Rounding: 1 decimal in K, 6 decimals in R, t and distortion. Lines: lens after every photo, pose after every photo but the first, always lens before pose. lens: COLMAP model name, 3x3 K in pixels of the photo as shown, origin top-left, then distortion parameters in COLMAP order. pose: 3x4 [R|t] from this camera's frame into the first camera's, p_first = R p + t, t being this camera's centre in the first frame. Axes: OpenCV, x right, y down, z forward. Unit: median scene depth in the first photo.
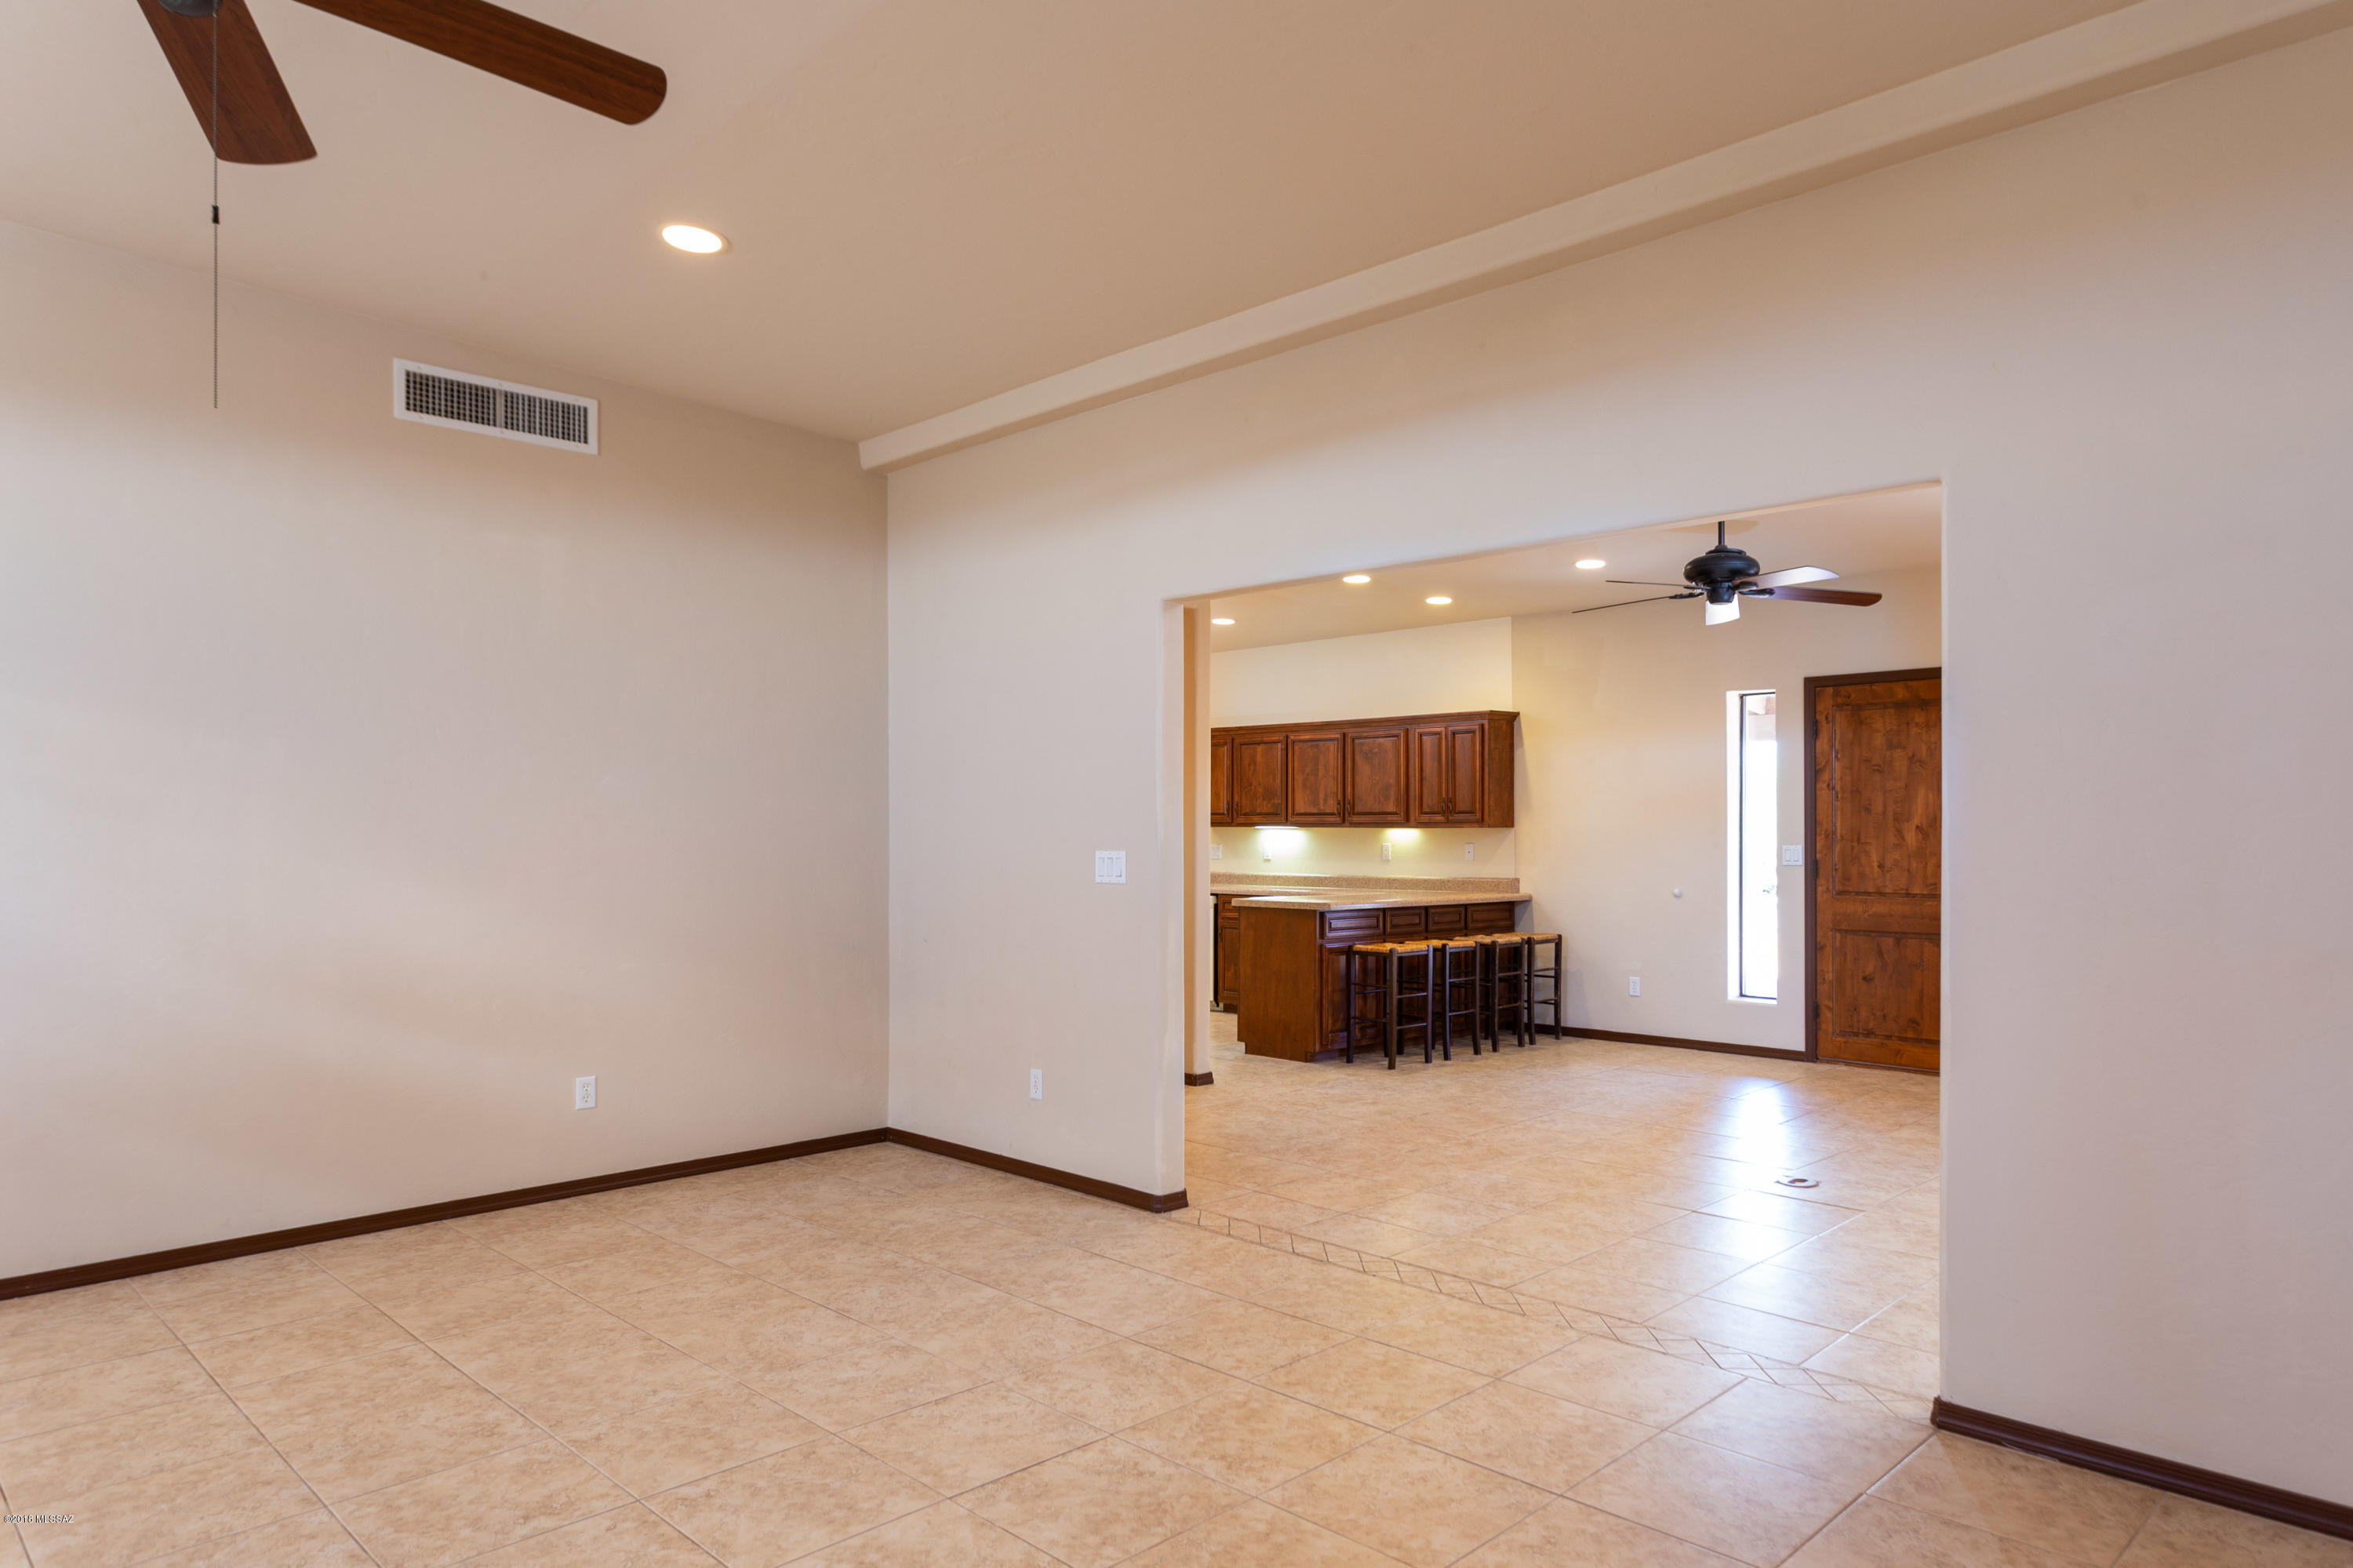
lens RADIAL K [[1434.6, 0, 1176.5], [0, 1434.6, 784.0], [0, 0, 1]] dist [0.003286, -0.000216]
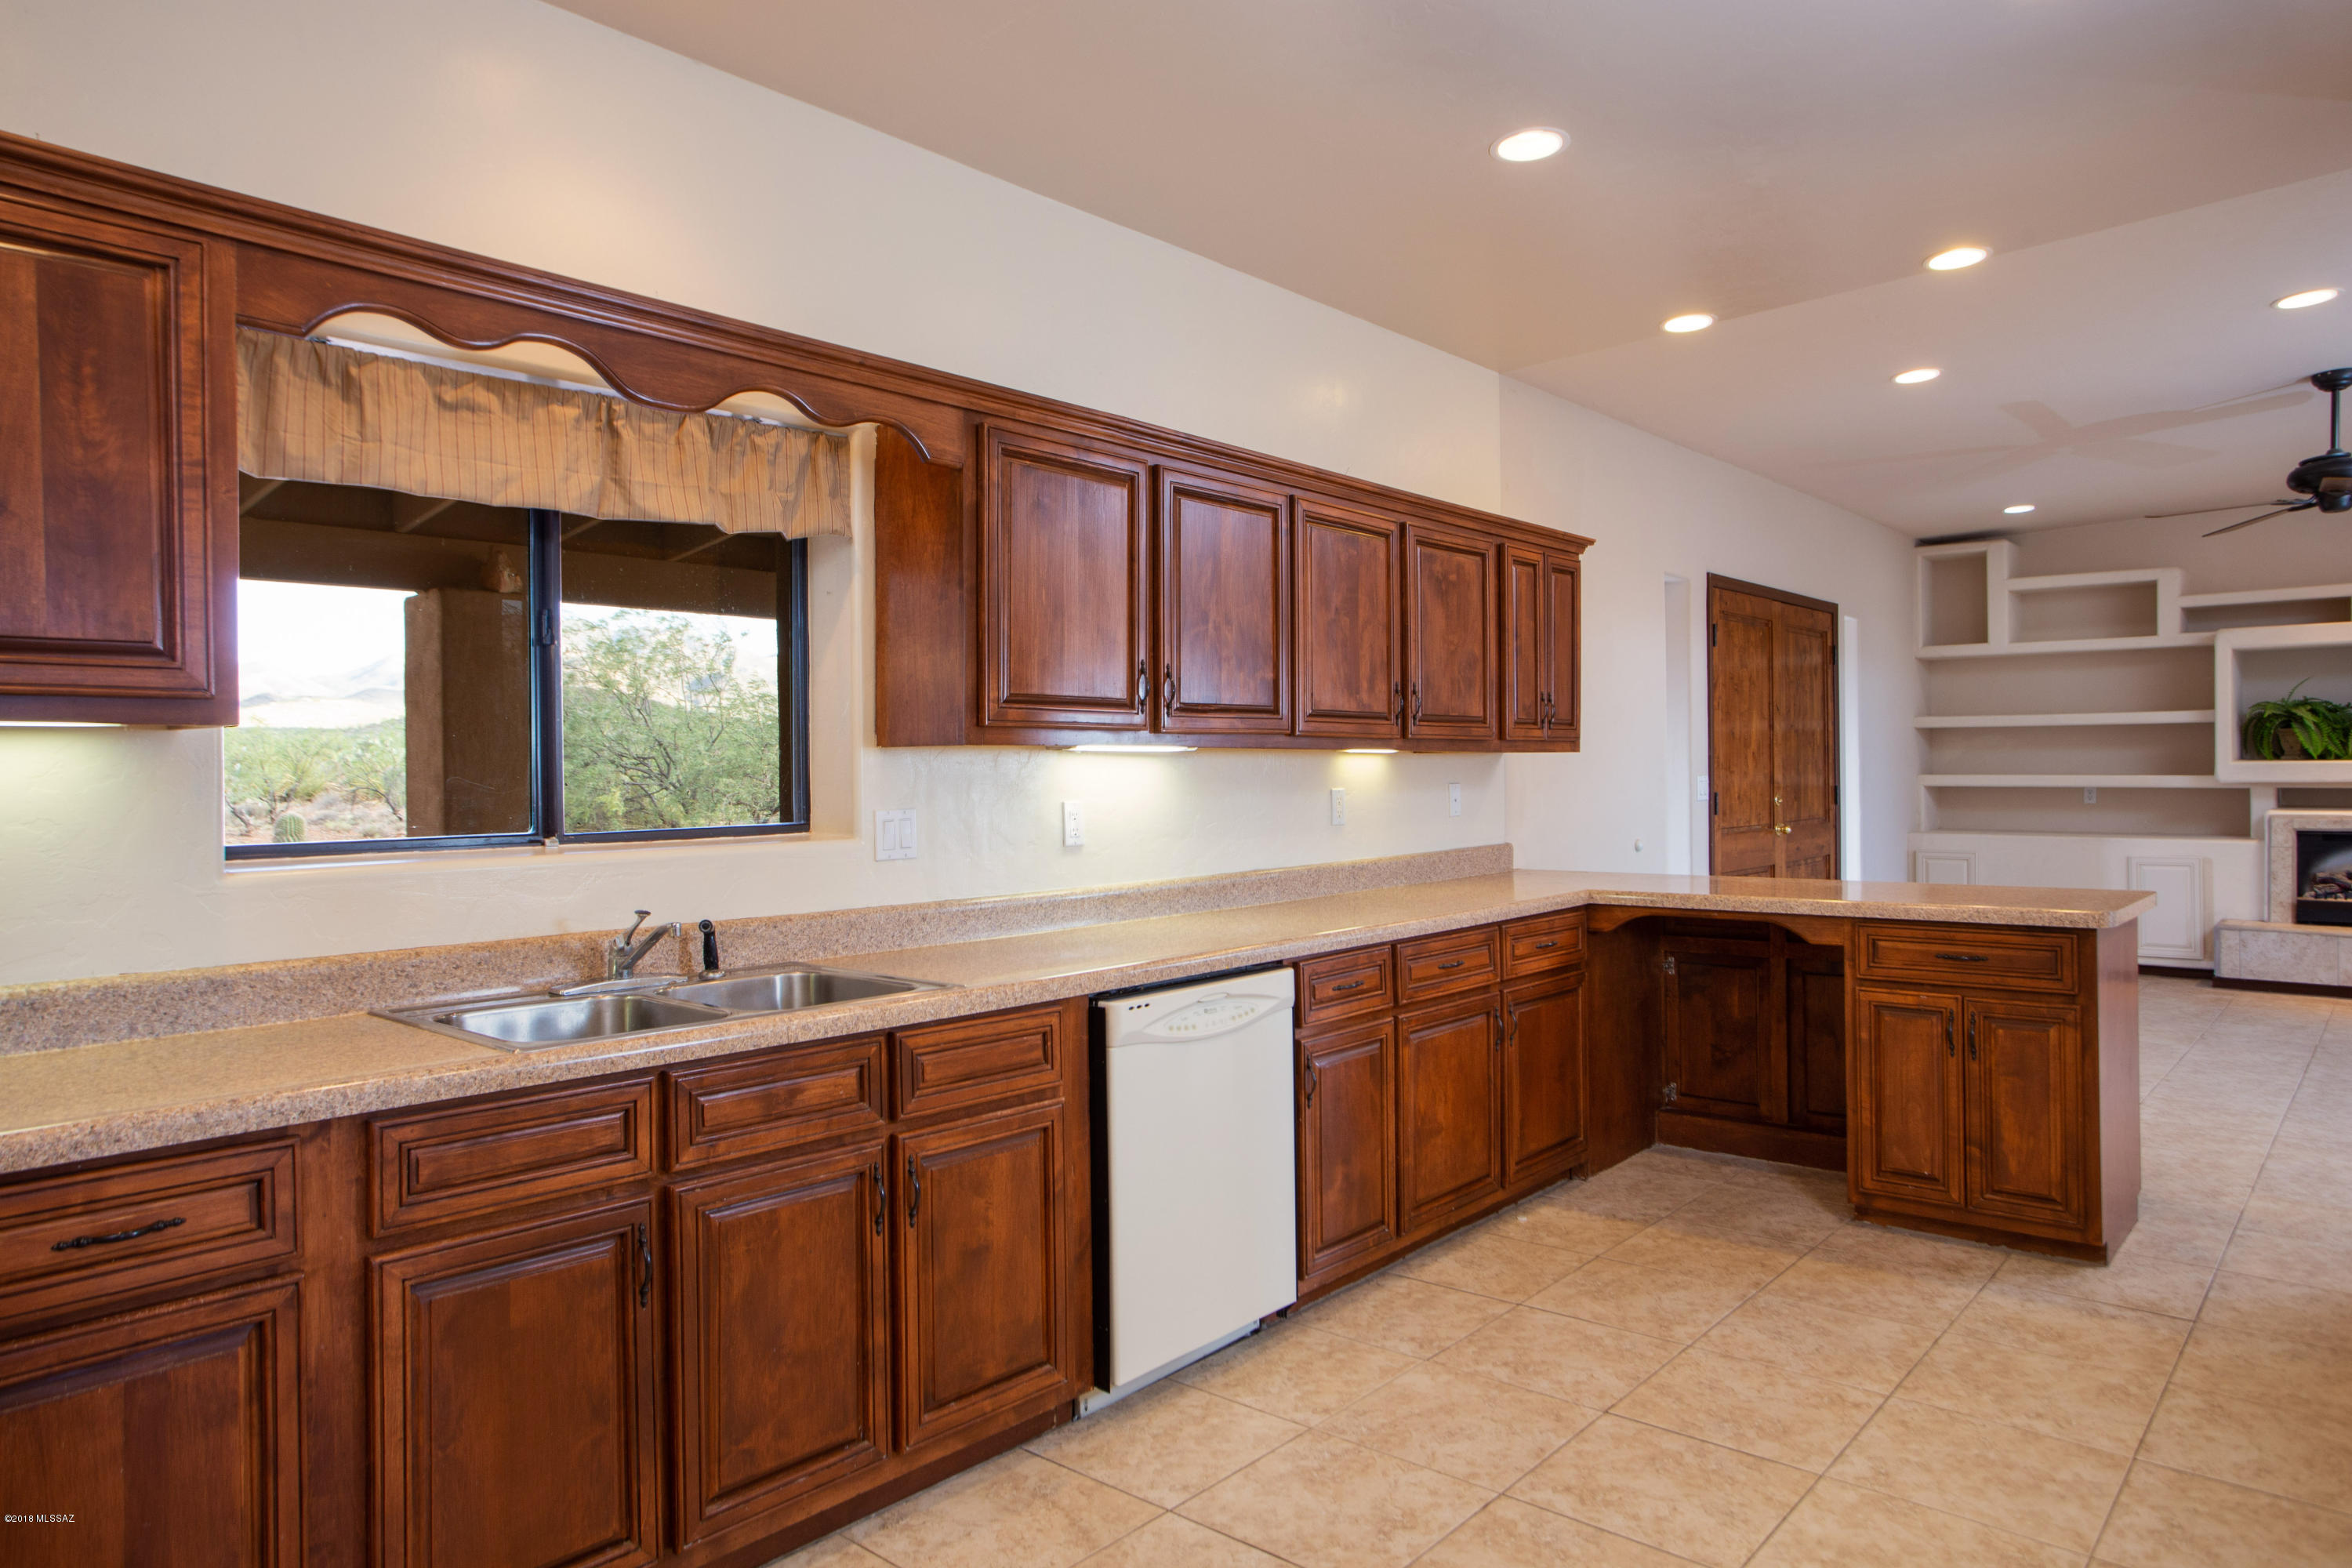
lens RADIAL K [[1554.9, 0, 1176.0], [0, 1554.9, 784.0], [0, 0, 1]] dist [-0.053352, -0.000004]
pose [[-0.097509, -0.019763, 0.995038, -0.406407], [-0.034731, 0.999261, 0.016443, 0.043980], [-0.994628, -0.032955, -0.098124, 1.397970]]
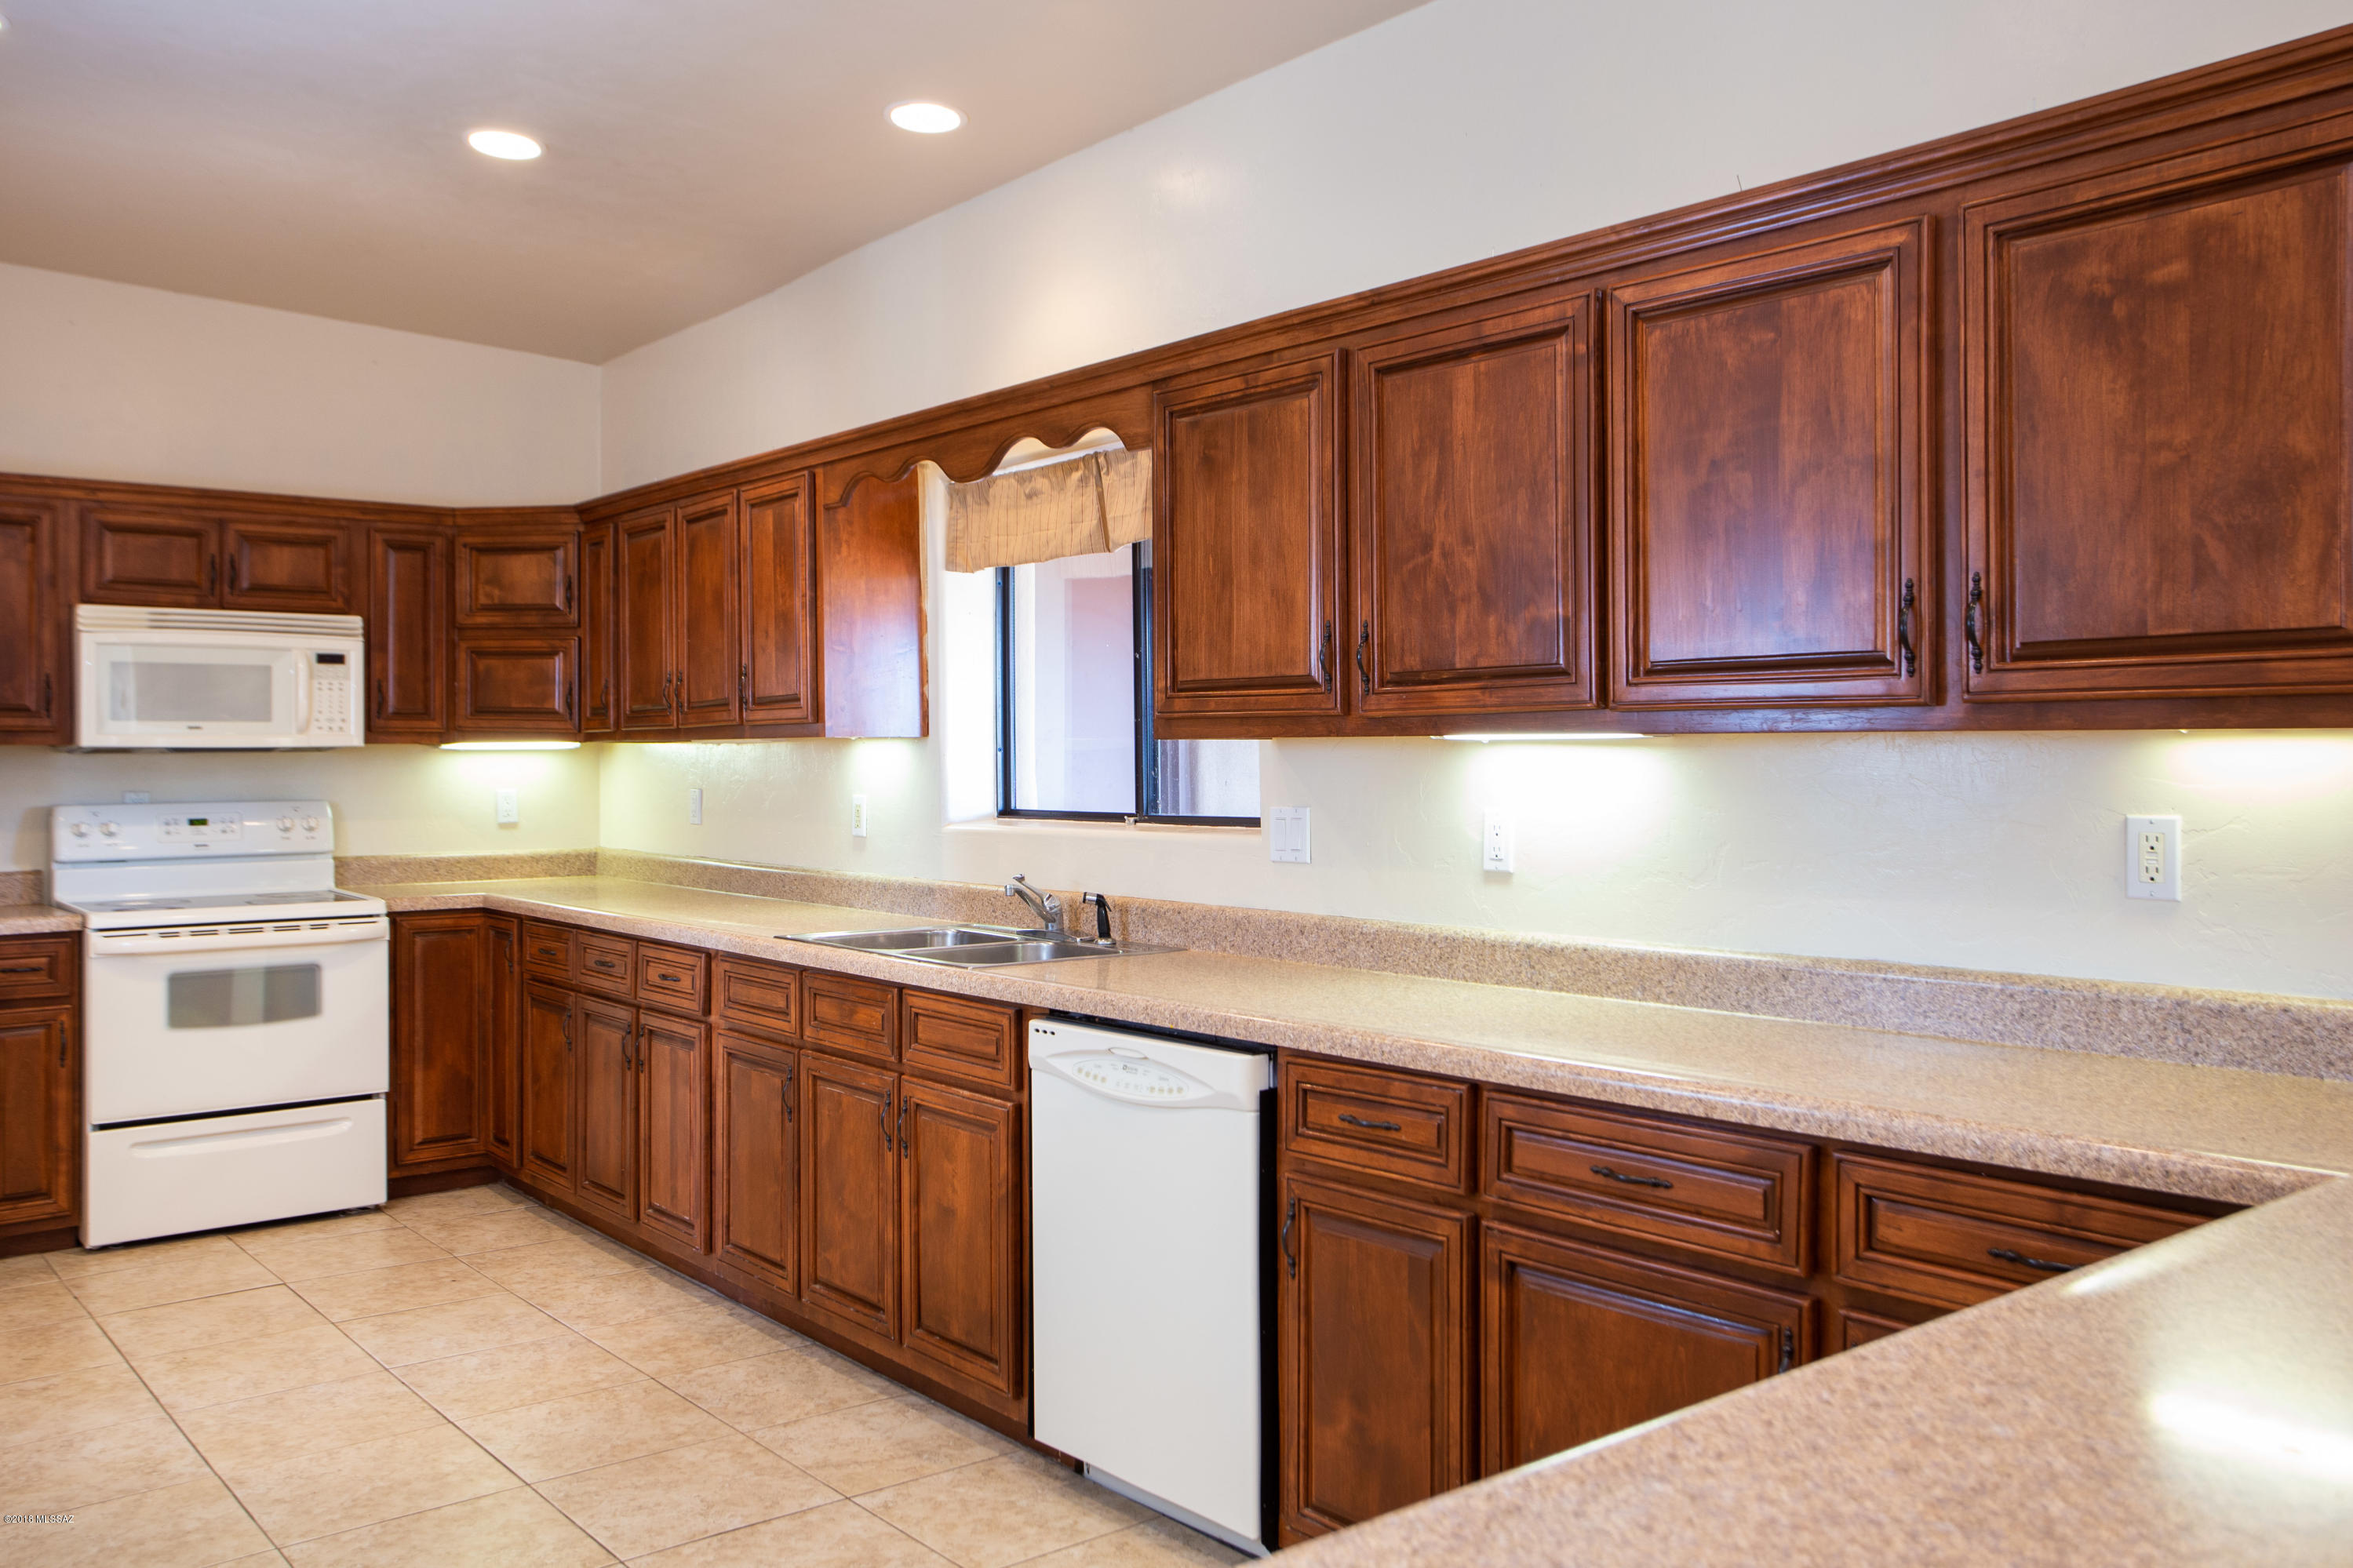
lens RADIAL K [[1882.7, 0, 1110.2], [0, 1882.7, 791.3], [0, 0, 1]] dist [-0.001289, -0.001435]
pose [[0.993066, -0.013767, -0.116745, 0.049378], [0.020773, 0.998042, 0.059005, 0.027252], [0.115704, -0.061021, 0.991408, 0.947075]]
